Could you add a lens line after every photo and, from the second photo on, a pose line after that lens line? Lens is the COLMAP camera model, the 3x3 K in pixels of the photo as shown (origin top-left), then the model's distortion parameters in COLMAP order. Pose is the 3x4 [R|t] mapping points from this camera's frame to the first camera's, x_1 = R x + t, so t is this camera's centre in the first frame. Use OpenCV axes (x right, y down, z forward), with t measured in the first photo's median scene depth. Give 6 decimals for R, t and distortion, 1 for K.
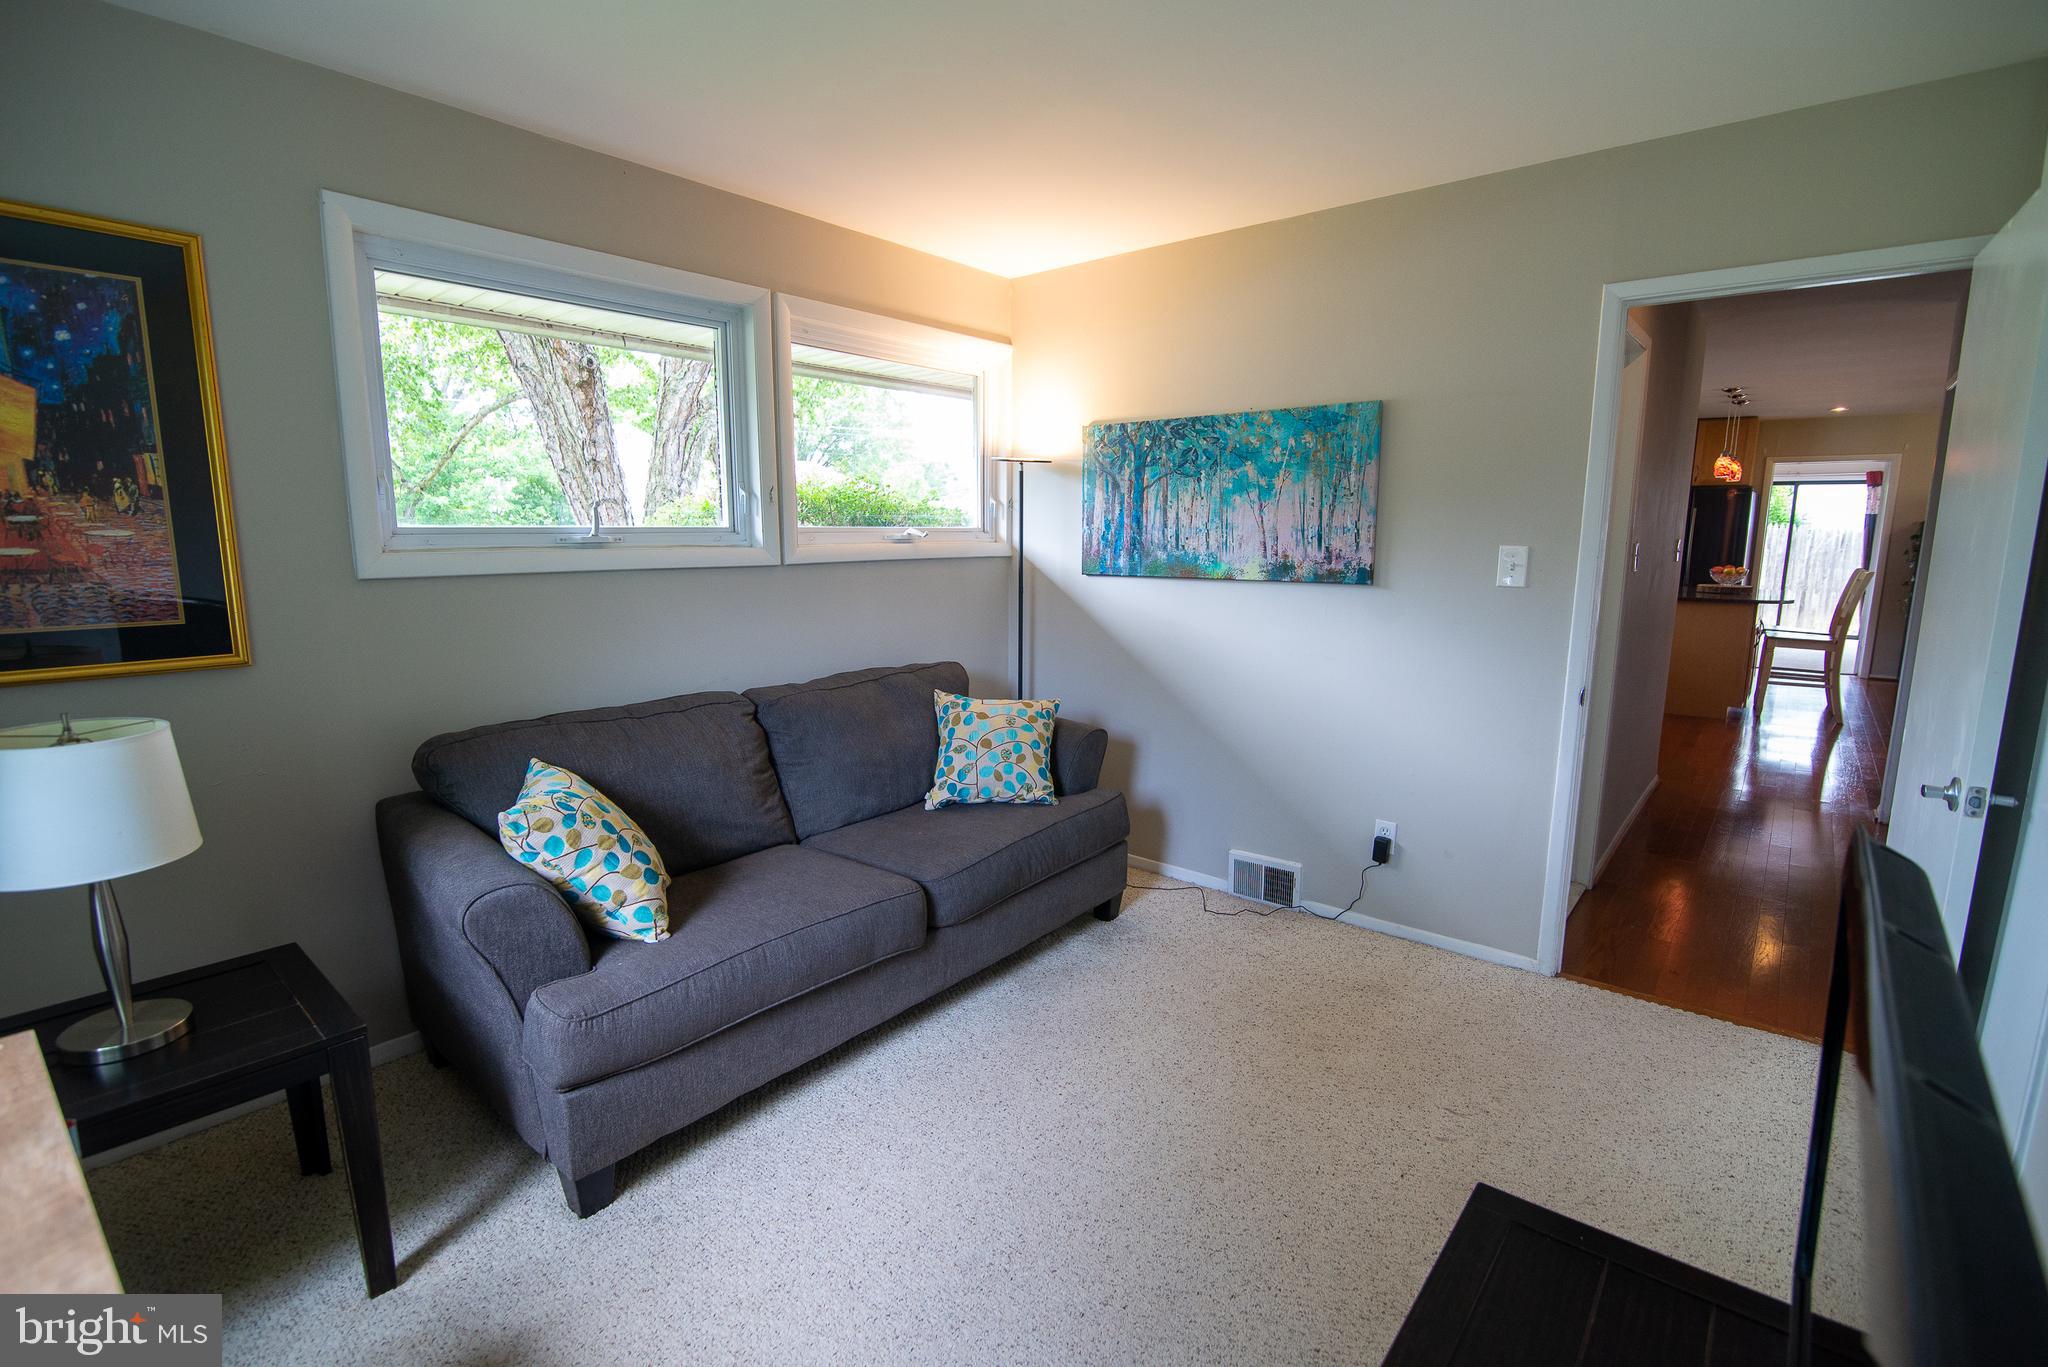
lens RADIAL K [[937.2, 0, 1017.0], [0, 937.2, 685.5], [0, 0, 1]] dist [-0.012501, -0.001189]
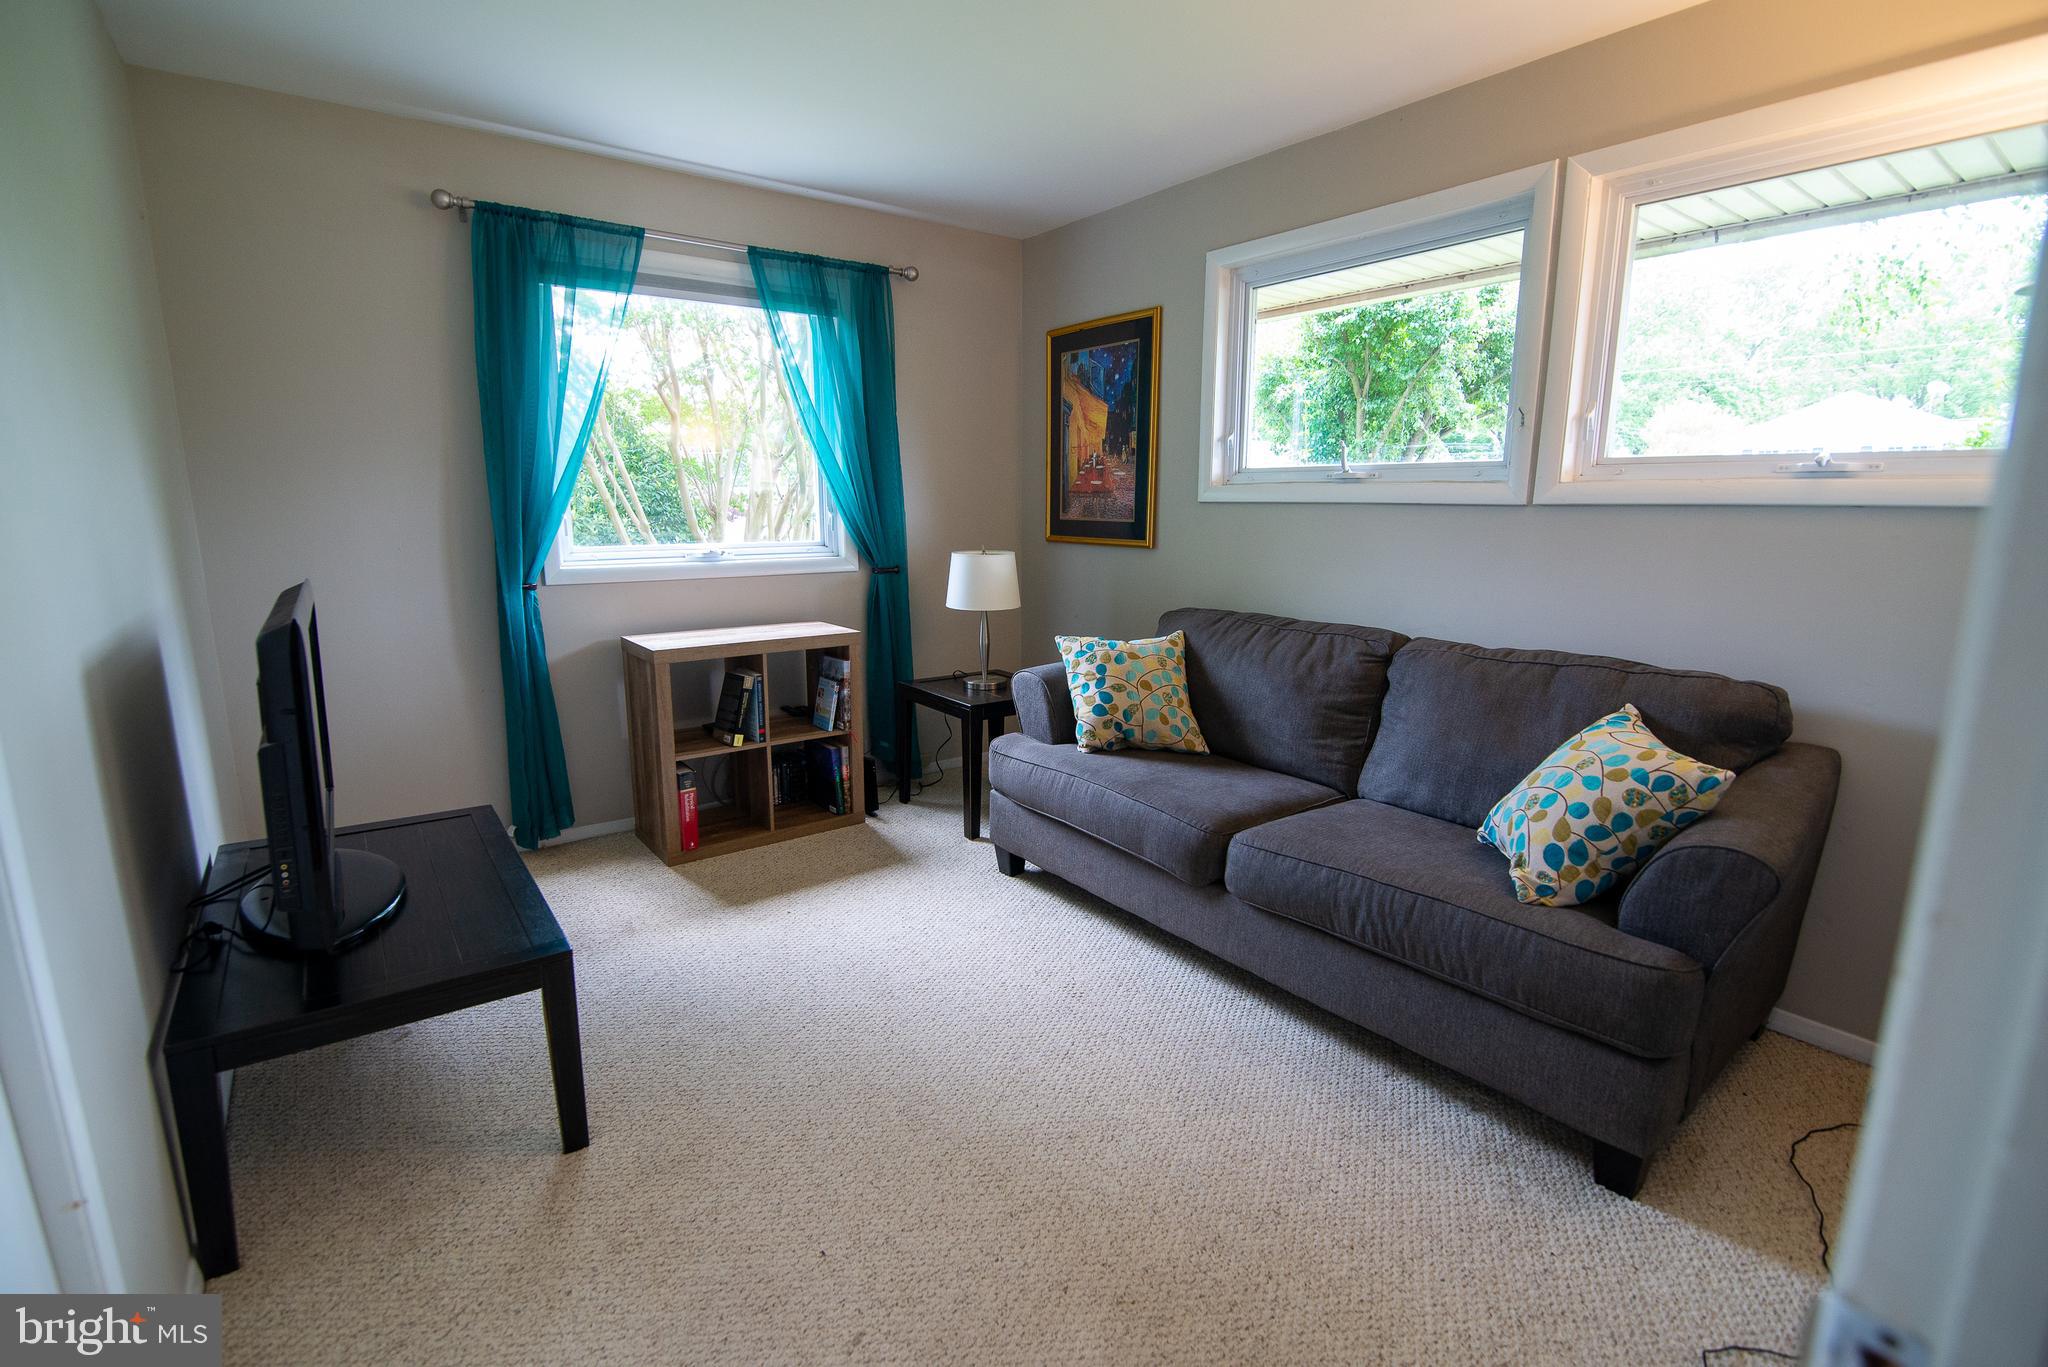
lens RADIAL K [[937.2, 0, 1012.1], [0, 937.2, 684.9], [0, 0, 1]] dist [-0.012501, -0.001189]
pose [[-0.231965, 0.186139, -0.954748, 0.997275], [-0.163396, 0.960117, 0.226885, -0.134539], [0.958902, 0.208632, -0.192299, 1.150582]]
